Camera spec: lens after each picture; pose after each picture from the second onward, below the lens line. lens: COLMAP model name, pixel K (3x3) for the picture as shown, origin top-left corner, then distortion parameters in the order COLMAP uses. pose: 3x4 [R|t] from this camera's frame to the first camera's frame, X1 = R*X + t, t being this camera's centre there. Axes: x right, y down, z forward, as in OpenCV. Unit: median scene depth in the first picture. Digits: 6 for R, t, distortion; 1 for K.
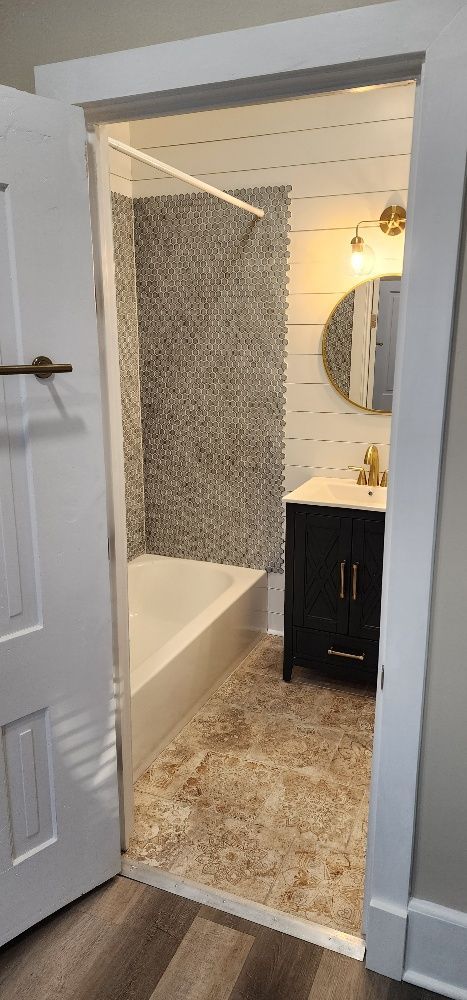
lens RADIAL K [[662.2, 0, 235.6], [0, 662.2, 495.6], [0, 0, 1]] dist [0.001826, -0.025477]
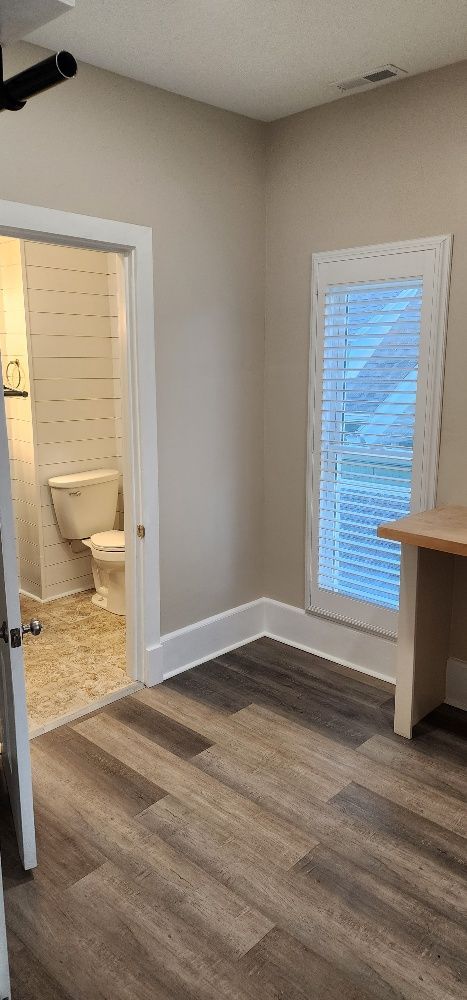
lens RADIAL K [[662.2, 0, 235.2], [0, 662.2, 497.9], [0, 0, 1]] dist [0.001826, -0.025477]
pose [[0.352042, -0.191454, 0.916194, -1.152628], [0.219861, 0.968383, 0.117880, -0.008552], [-0.909795, 0.159936, 0.383005, -0.068654]]
